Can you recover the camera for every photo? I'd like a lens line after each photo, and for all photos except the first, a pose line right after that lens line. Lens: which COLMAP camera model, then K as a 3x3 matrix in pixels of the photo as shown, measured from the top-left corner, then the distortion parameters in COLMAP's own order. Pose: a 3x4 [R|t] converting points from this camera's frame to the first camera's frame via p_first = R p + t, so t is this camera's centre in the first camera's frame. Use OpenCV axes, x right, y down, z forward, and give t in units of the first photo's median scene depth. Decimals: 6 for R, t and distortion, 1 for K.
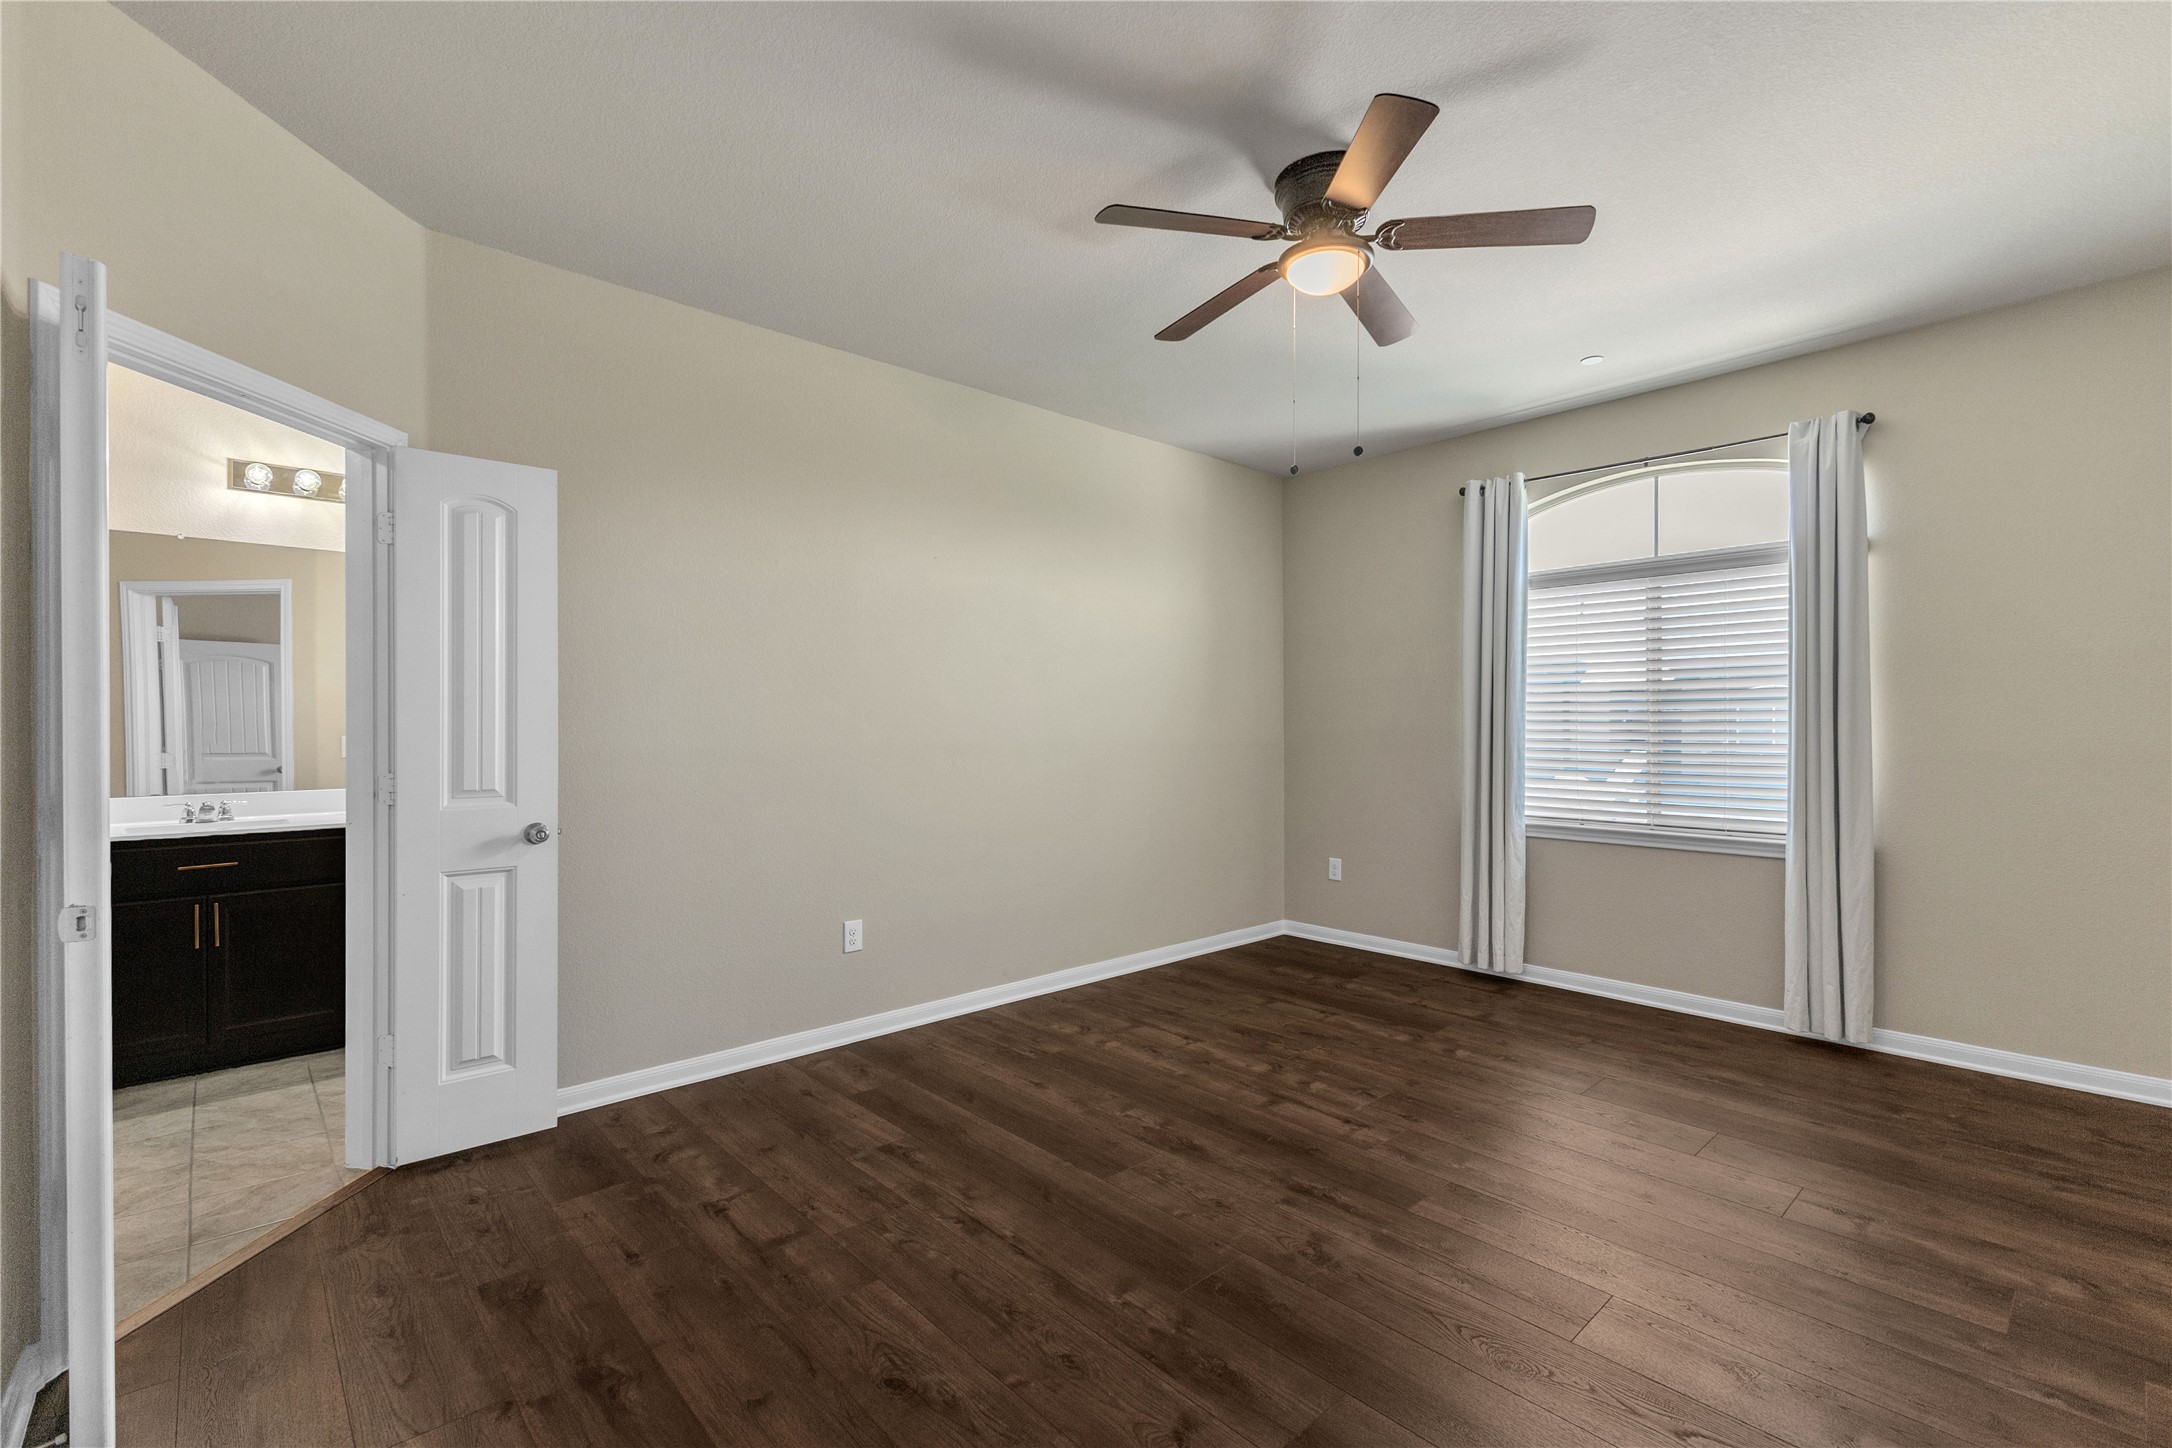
lens RADIAL K [[962.7, 0, 1089.6], [0, 962.7, 696.4], [0, 0, 1]] dist [0.013799, -0.003695]
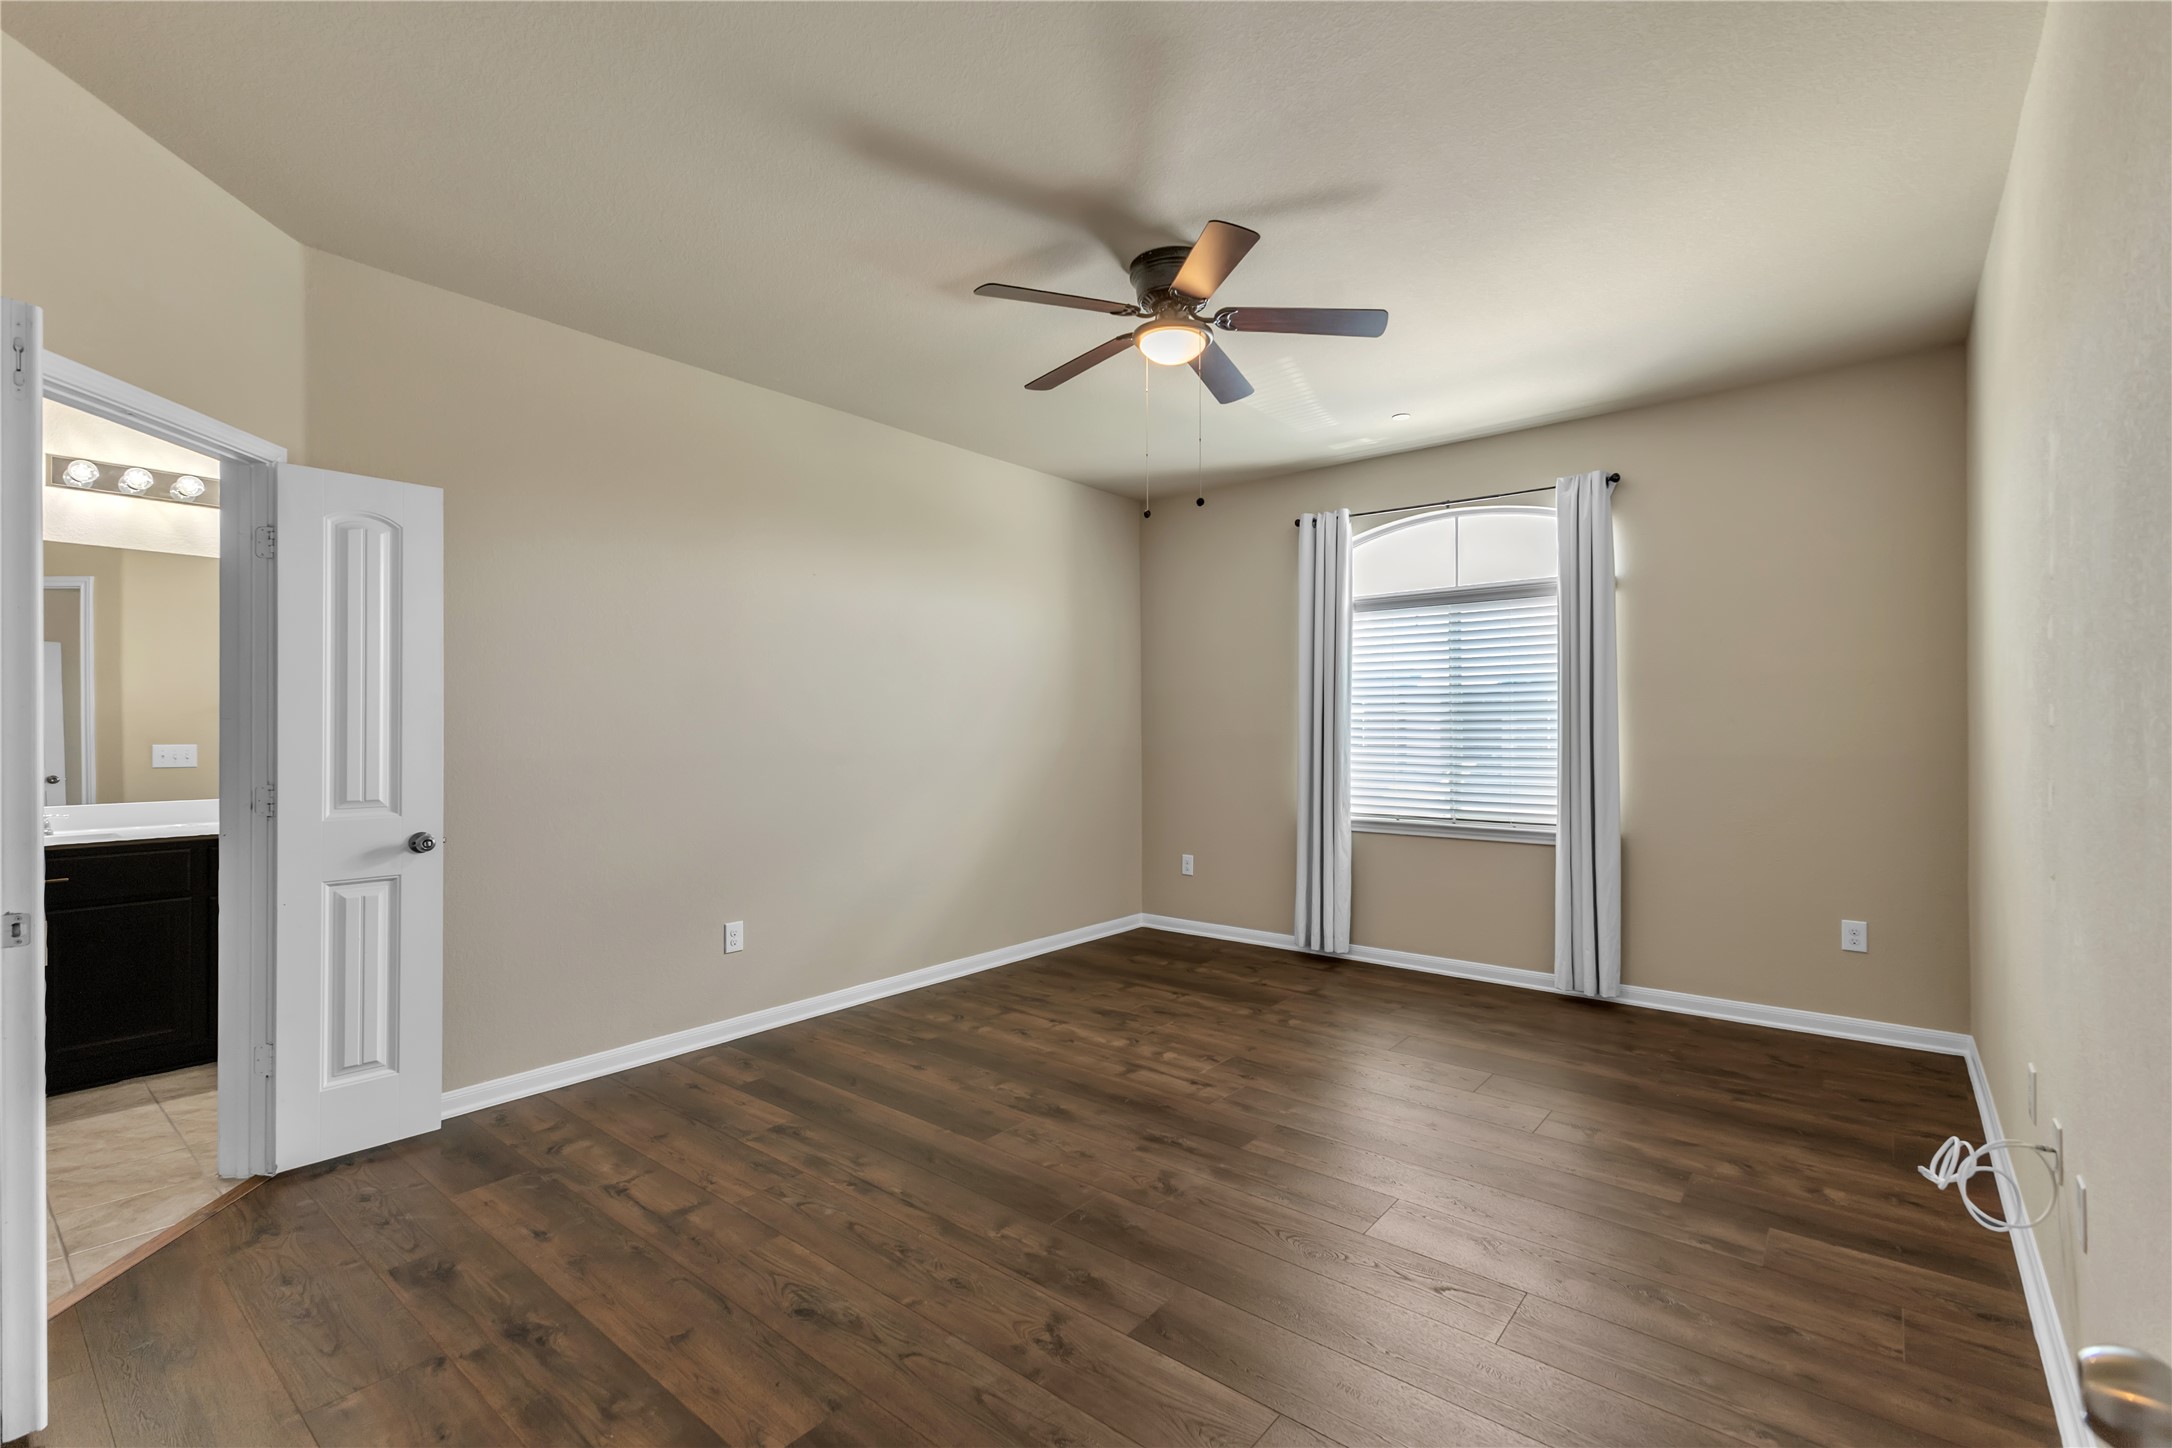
lens RADIAL K [[996.0, 0, 1056.0], [0, 996.0, 681.6], [0, 0, 1]] dist [-0.005400, -0.000753]
pose [[0.994003, 0.001310, 0.109346, -0.024887], [0.000357, 0.999884, -0.015221, -0.016401], [-0.109353, 0.015169, 0.993887, -0.161352]]
